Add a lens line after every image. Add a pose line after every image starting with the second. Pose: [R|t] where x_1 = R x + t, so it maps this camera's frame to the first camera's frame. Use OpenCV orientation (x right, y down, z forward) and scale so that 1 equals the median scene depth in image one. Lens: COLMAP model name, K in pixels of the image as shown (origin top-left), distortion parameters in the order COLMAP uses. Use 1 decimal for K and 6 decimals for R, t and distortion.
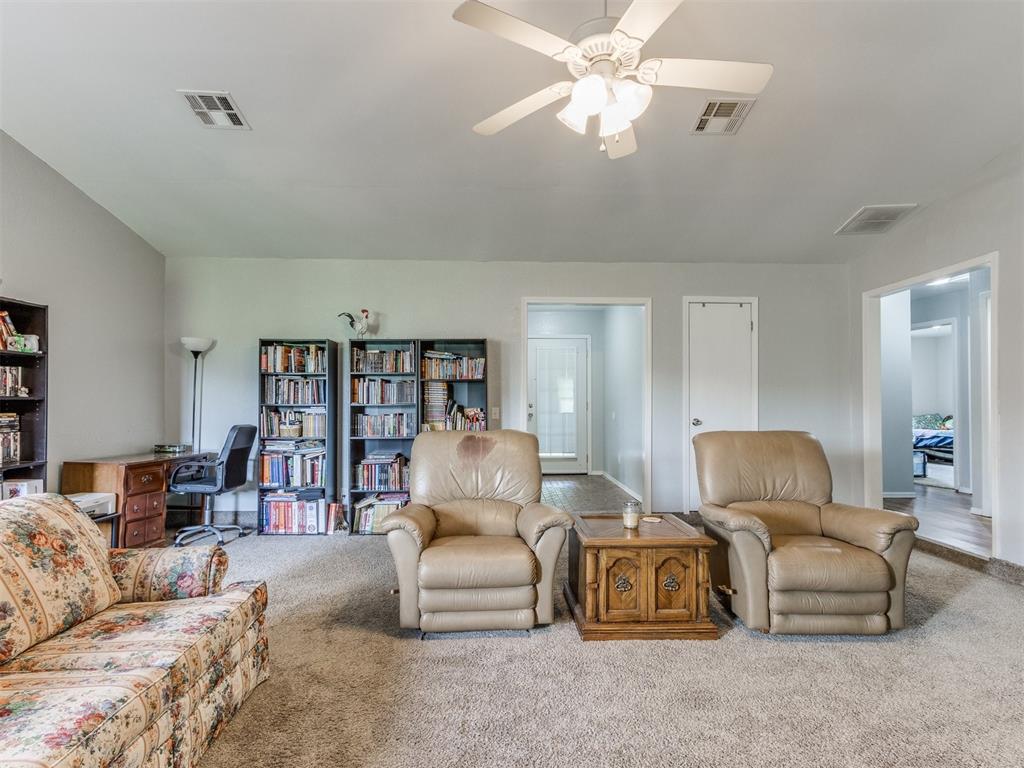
lens RADIAL K [[532.0, 0, 535.0], [0, 532.0, 401.7], [0, 0, 1]] dist [0.001264, 0.001203]
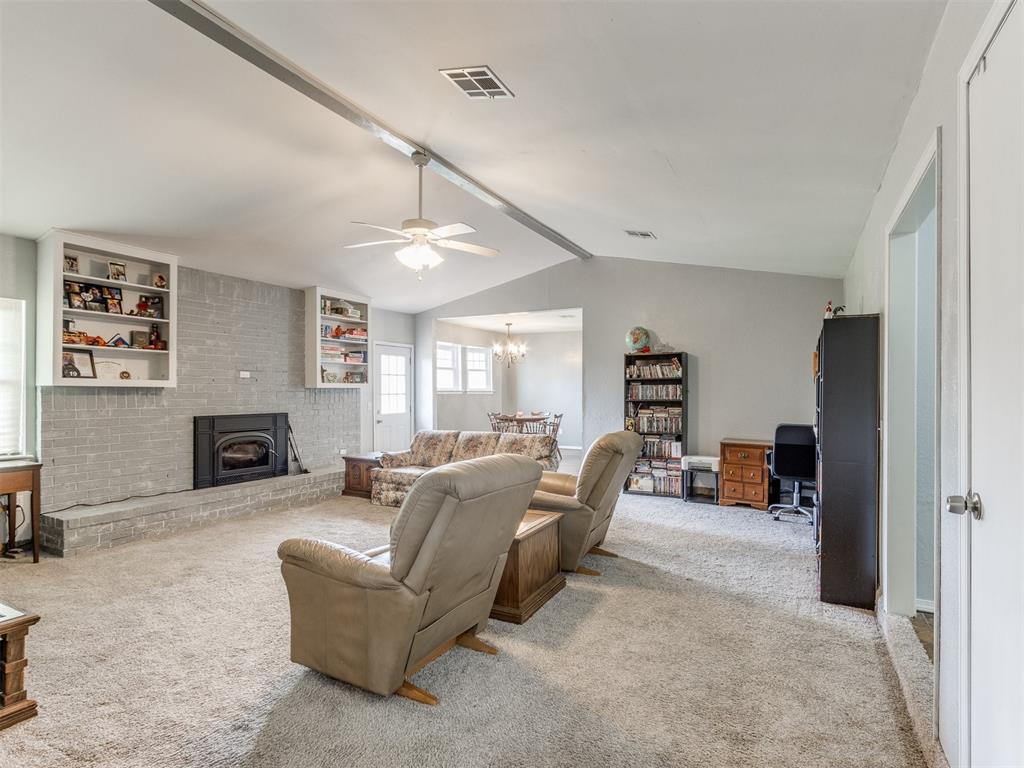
lens RADIAL K [[527.8, 0, 508.5], [0, 527.8, 389.0], [0, 0, 1]] dist [0.001663, 0.011954]
pose [[-0.522024, -0.006830, -0.852903, 0.713365], [0.001469, 0.999959, -0.008906, -0.022263], [0.852930, -0.005902, -0.521993, 1.020183]]
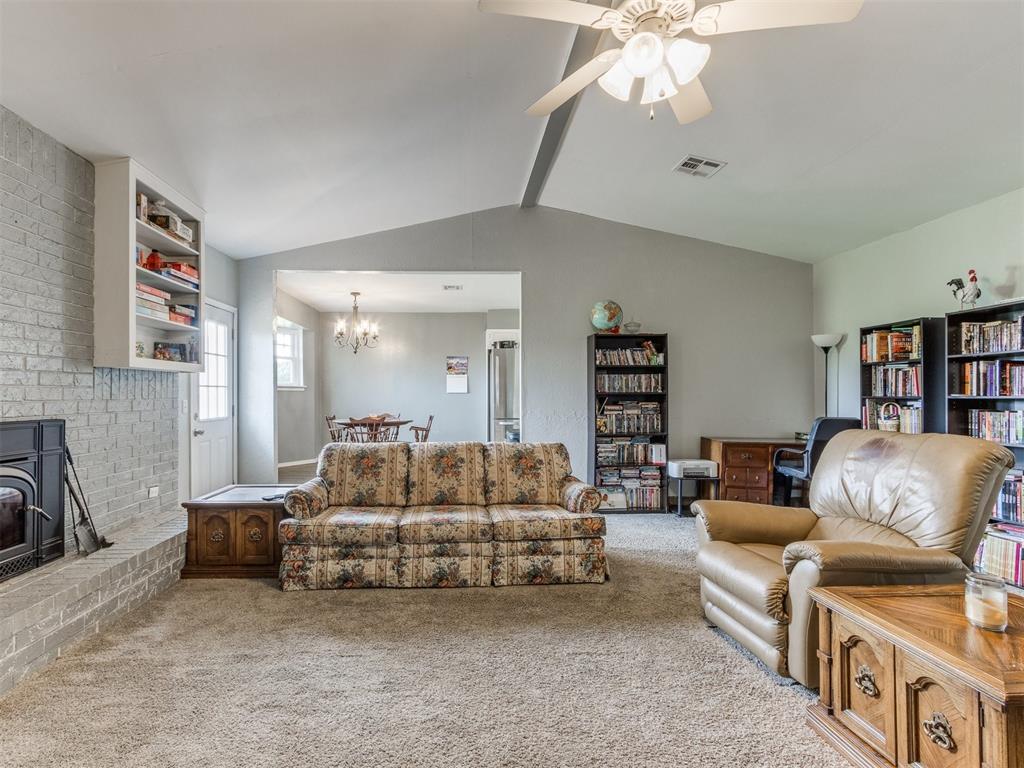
lens RADIAL K [[527.6, 0, 456.2], [0, 527.6, 390.4], [0, 0, 1]] dist [0.001919, 0.000014]
pose [[-0.033186, -0.014573, -0.999343, 0.452295], [0.004897, 0.999879, -0.014743, 0.004020], [0.999437, -0.005383, -0.033111, 0.306277]]
